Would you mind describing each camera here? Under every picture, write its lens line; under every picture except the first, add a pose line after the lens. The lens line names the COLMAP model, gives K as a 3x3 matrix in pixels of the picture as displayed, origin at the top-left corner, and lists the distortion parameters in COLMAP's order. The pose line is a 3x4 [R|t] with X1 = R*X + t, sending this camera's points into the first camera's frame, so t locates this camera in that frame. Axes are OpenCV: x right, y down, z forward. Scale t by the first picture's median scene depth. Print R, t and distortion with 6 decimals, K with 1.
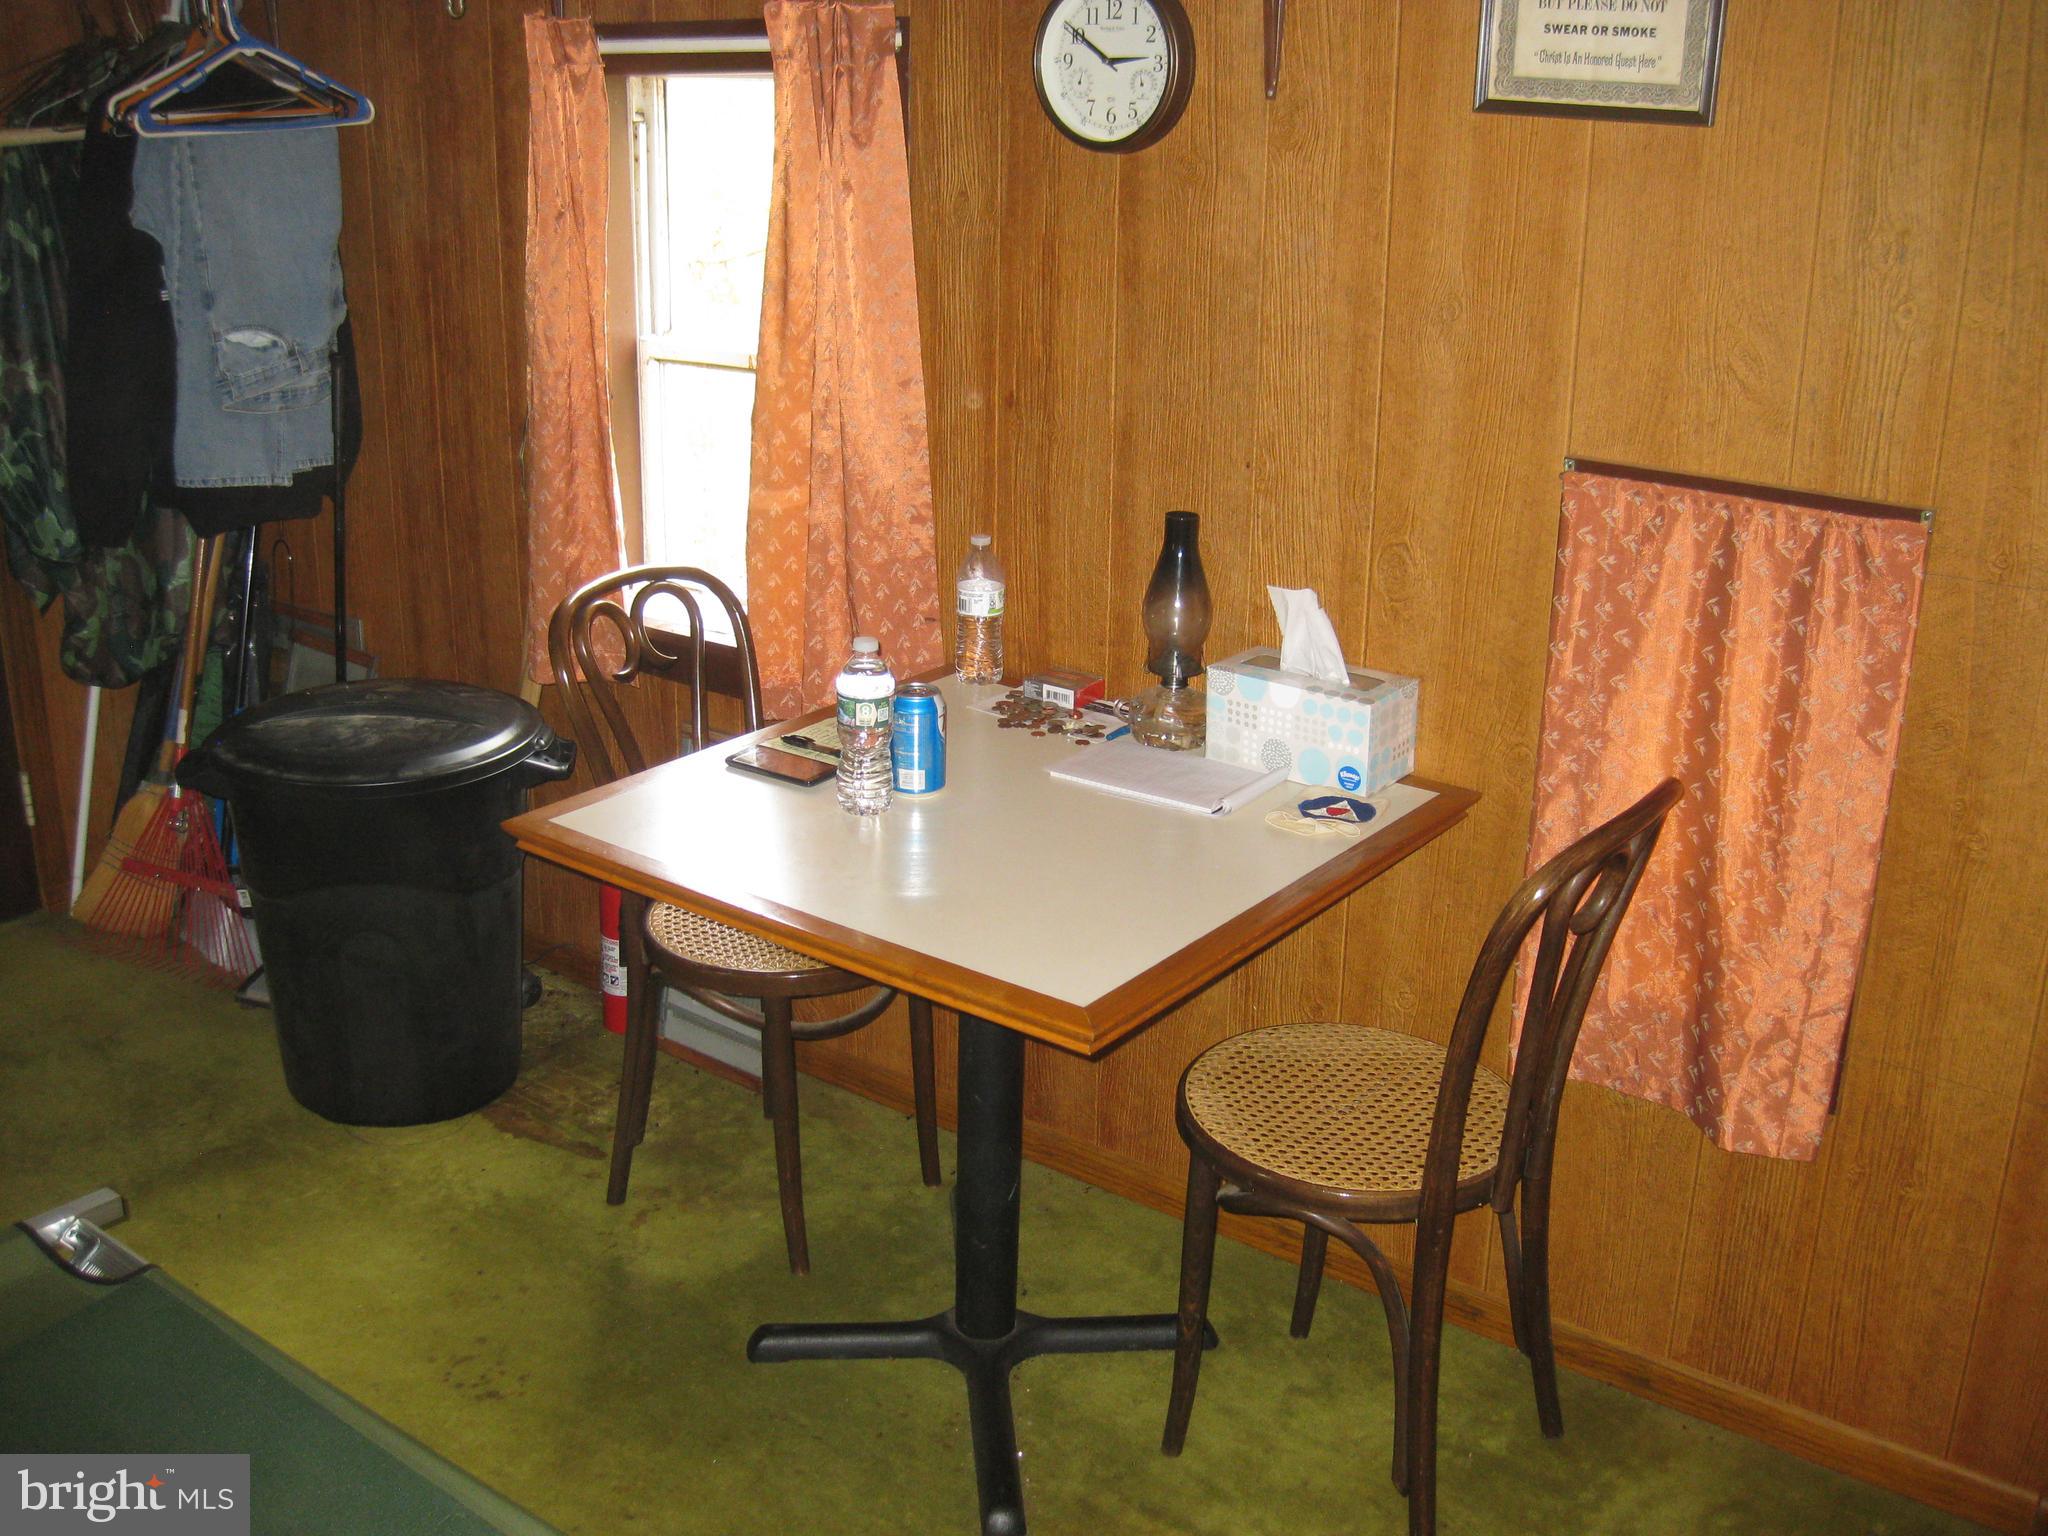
lens RADIAL K [[2104.7, 0, 1028.7], [0, 2104.7, 777.9], [0, 0, 1]] dist [-0.190010, 0.180624]
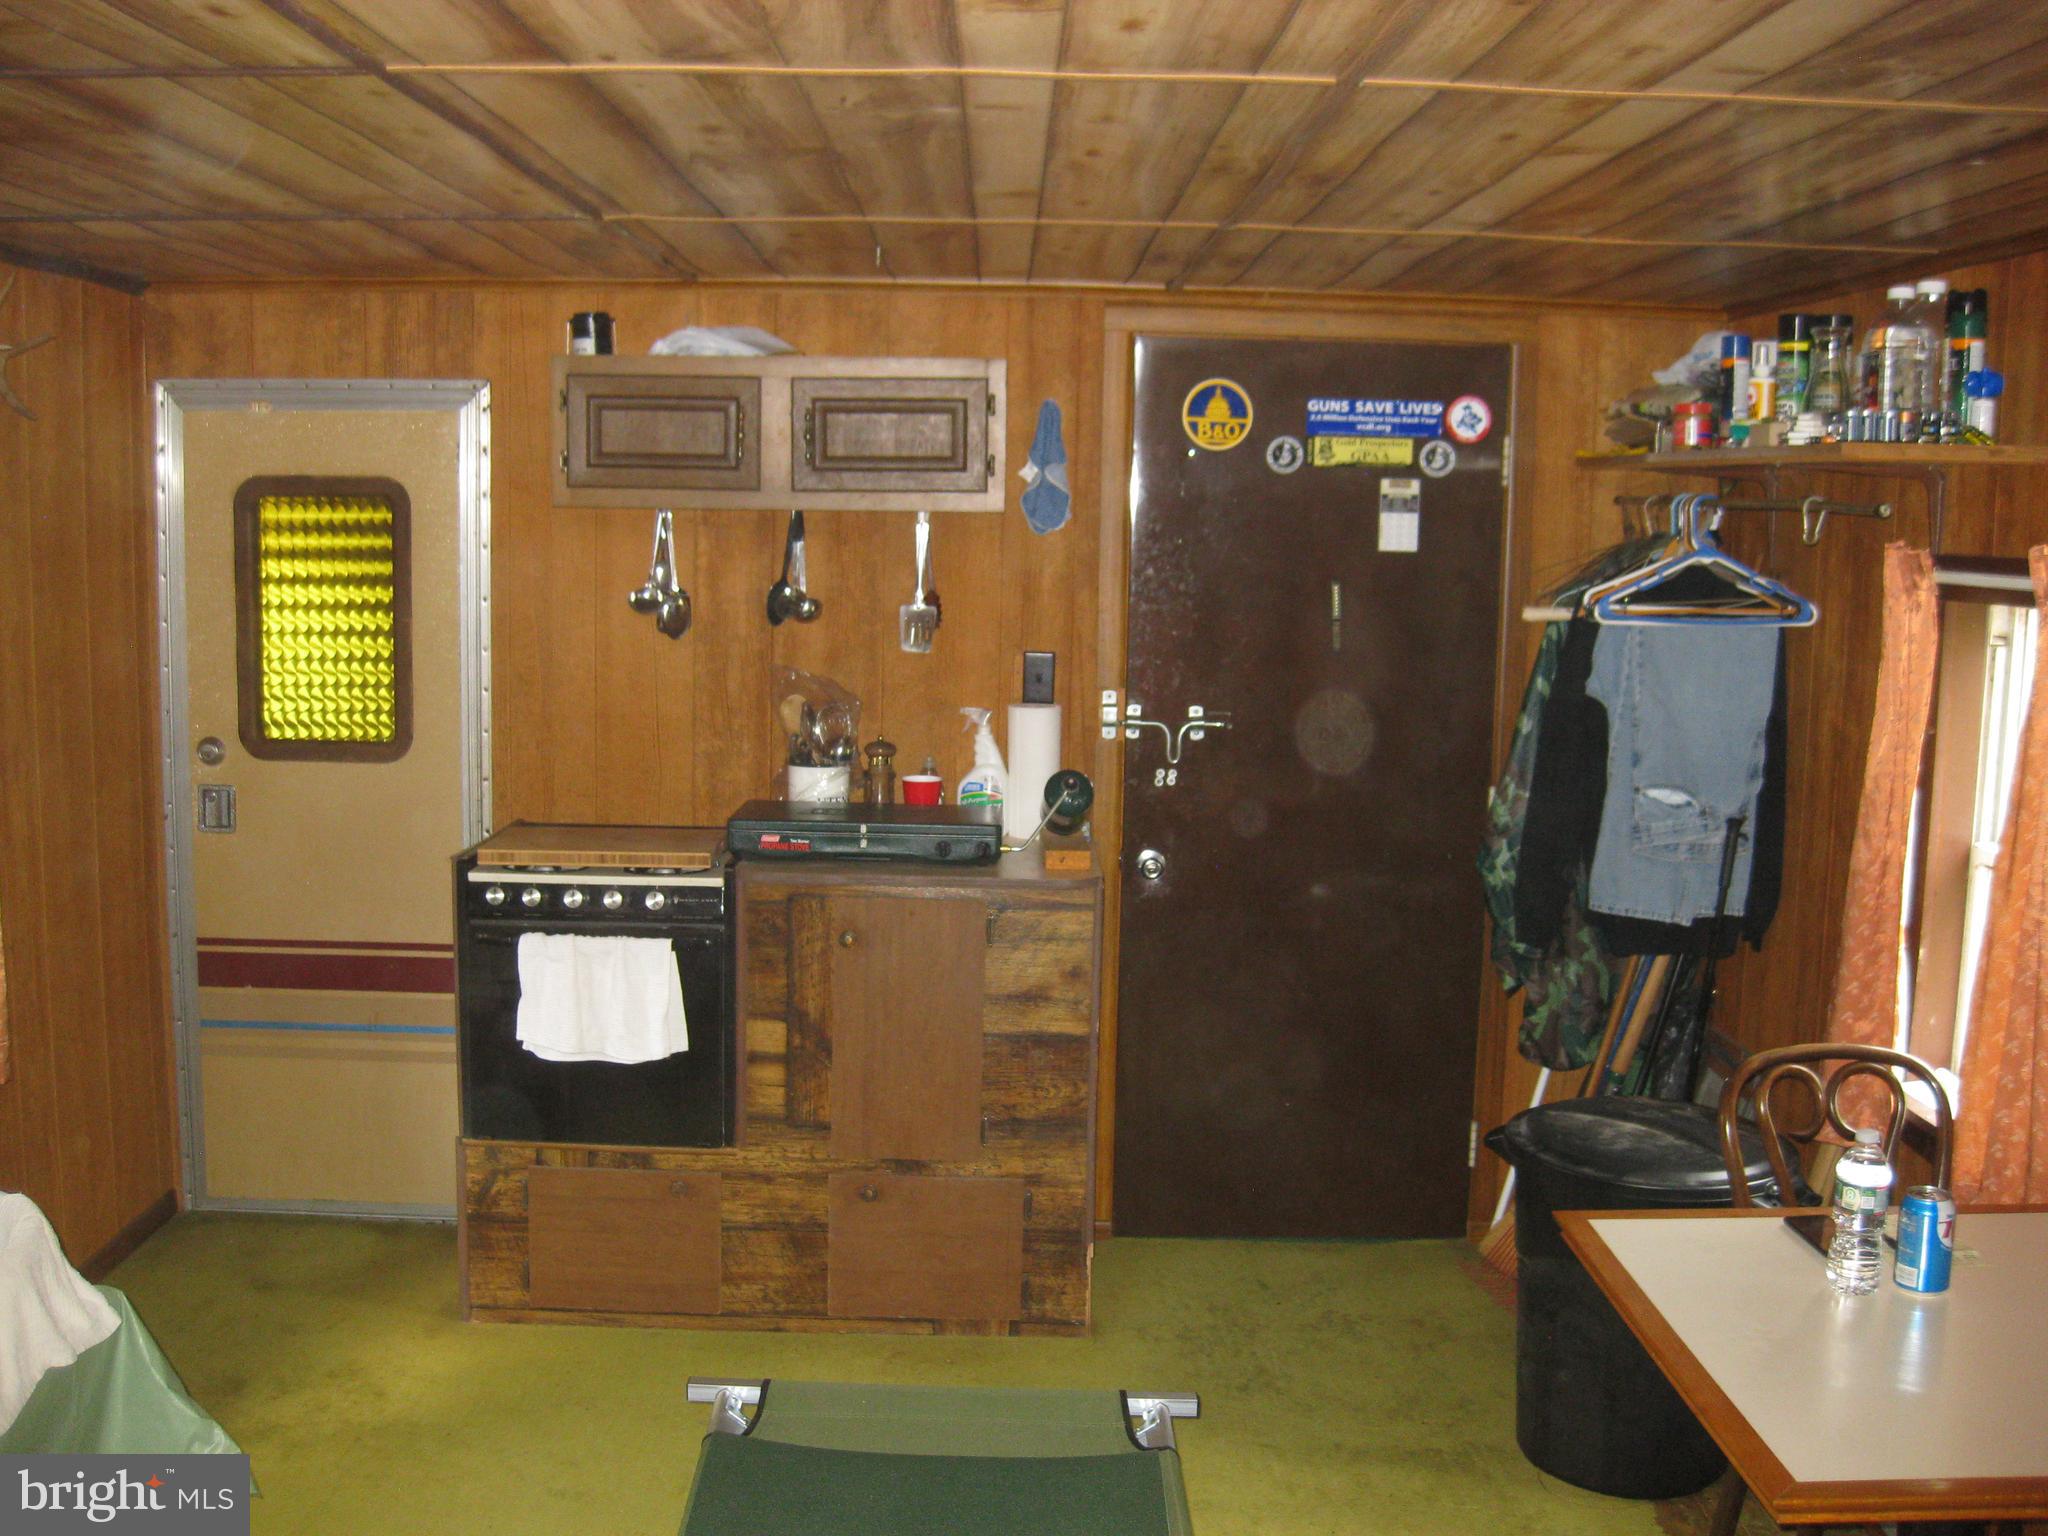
lens RADIAL K [[2104.7, 0, 1028.7], [0, 2104.7, 777.9], [0, 0, 1]] dist [-0.190010, 0.180624]
pose [[0.625751, 0.104095, -0.773046, 0.320871], [-0.267833, 0.959475, -0.087602, -0.023455], [0.732599, 0.261864, 0.628272, -0.020808]]
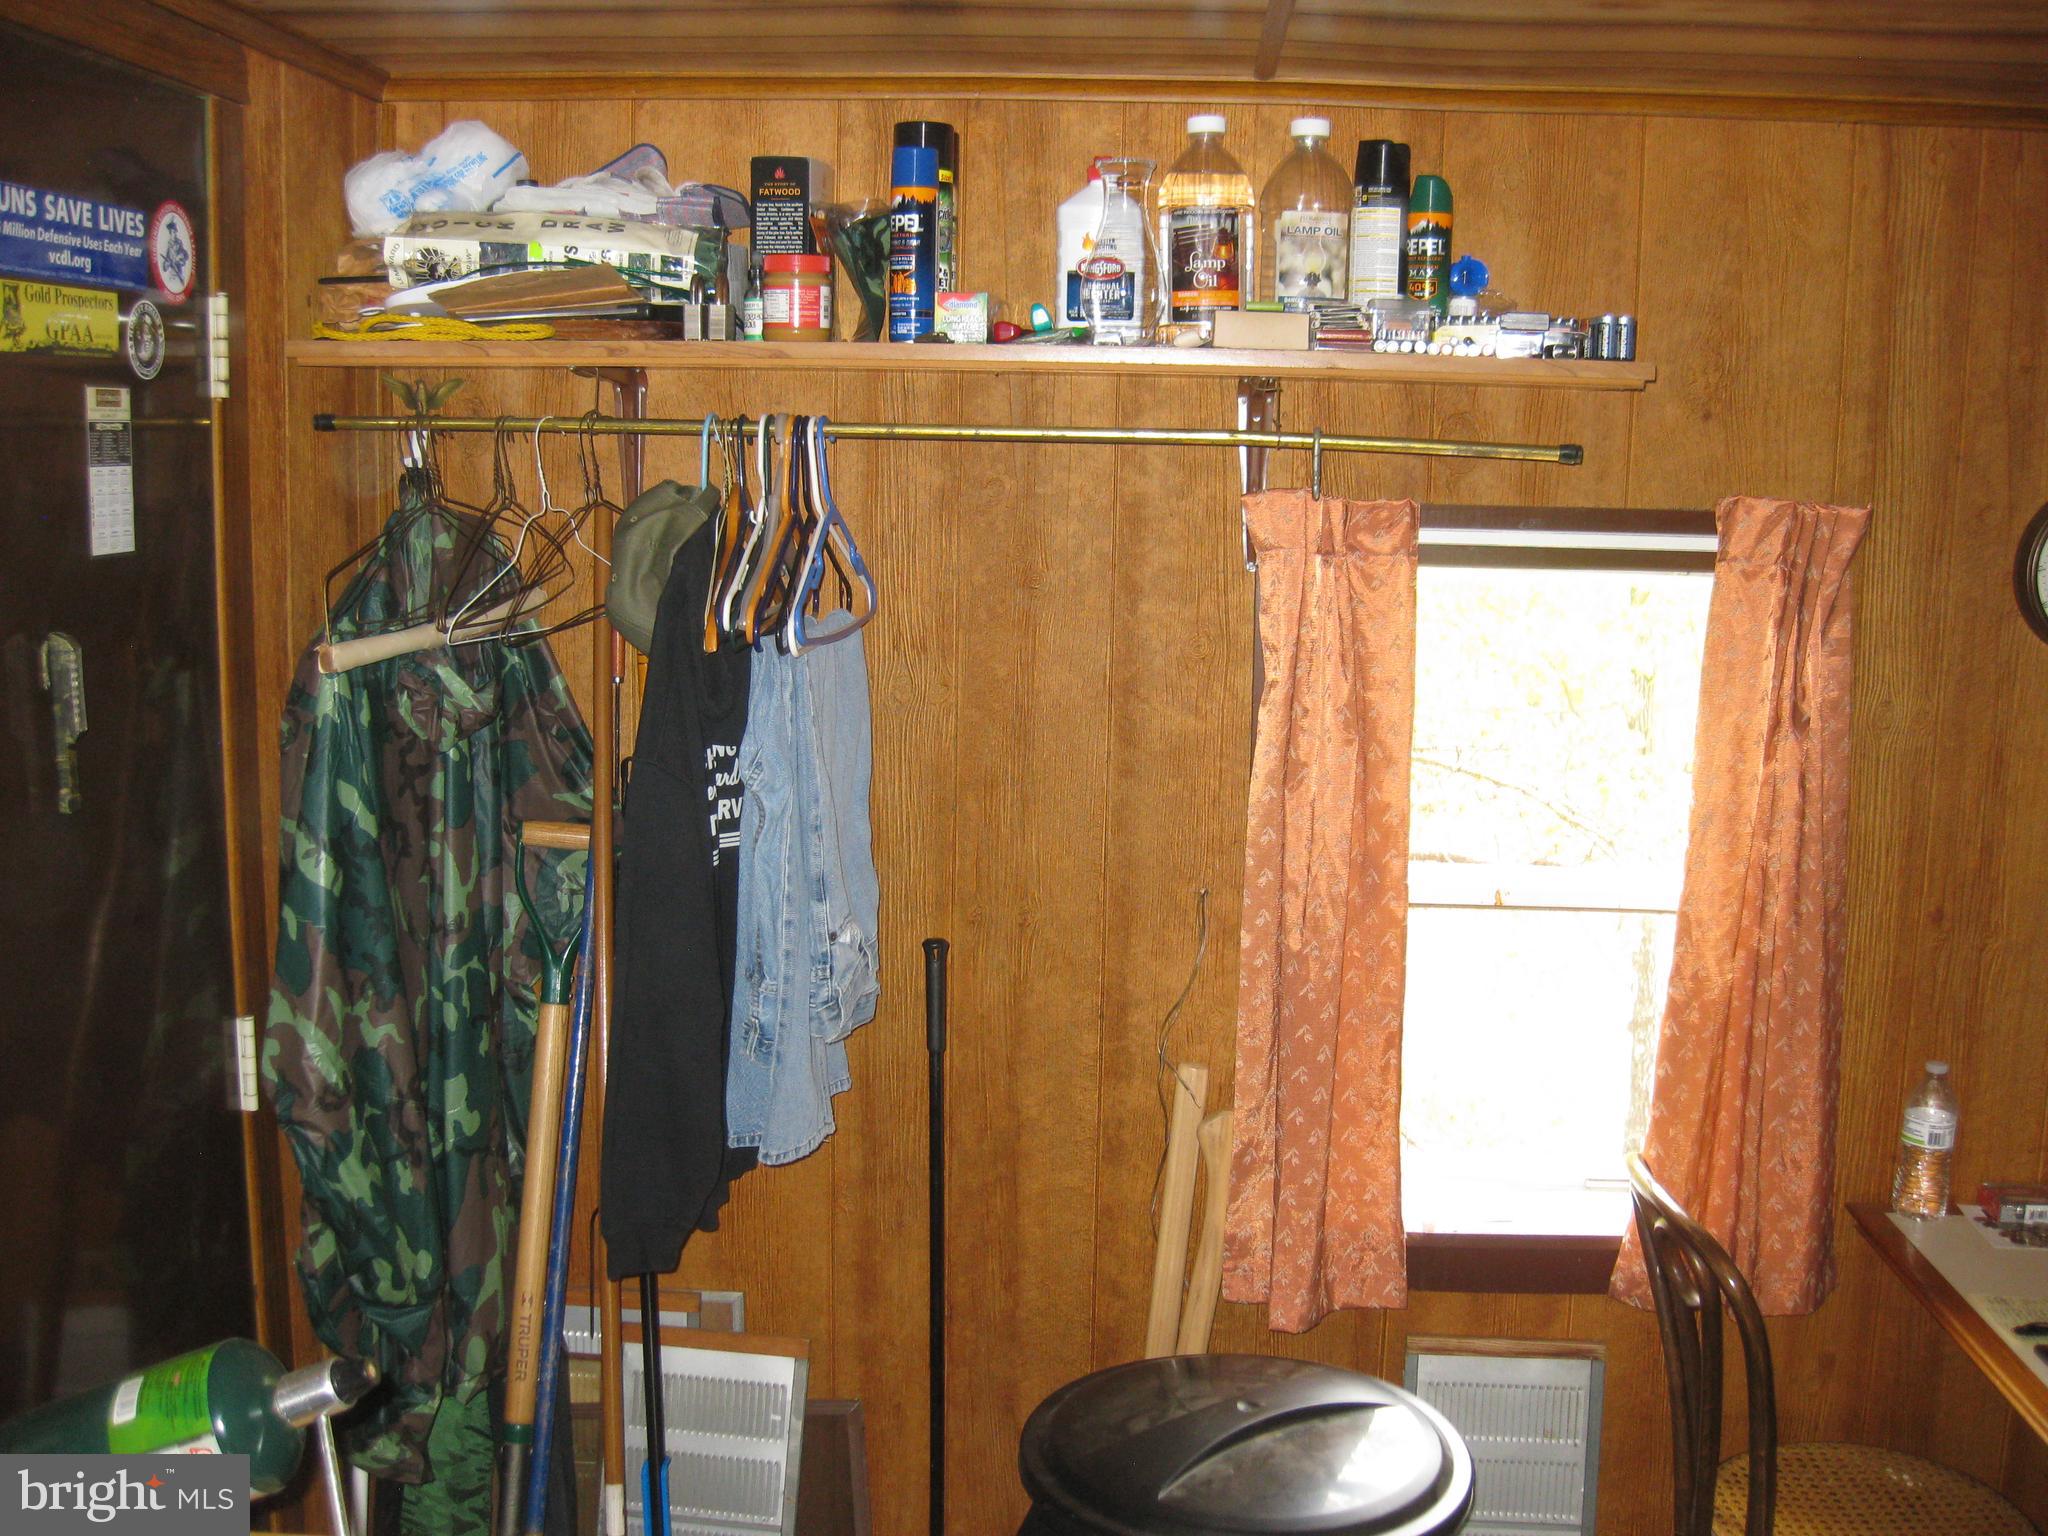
lens RADIAL K [[2104.7, 0, 1028.7], [0, 2104.7, 777.9], [0, 0, 1]] dist [-0.190010, 0.180624]
pose [[0.827237, -0.085074, 0.555375, -0.745550], [0.176223, 0.977878, -0.112692, -0.182492], [-0.533502, 0.191093, 0.823929, 0.387341]]
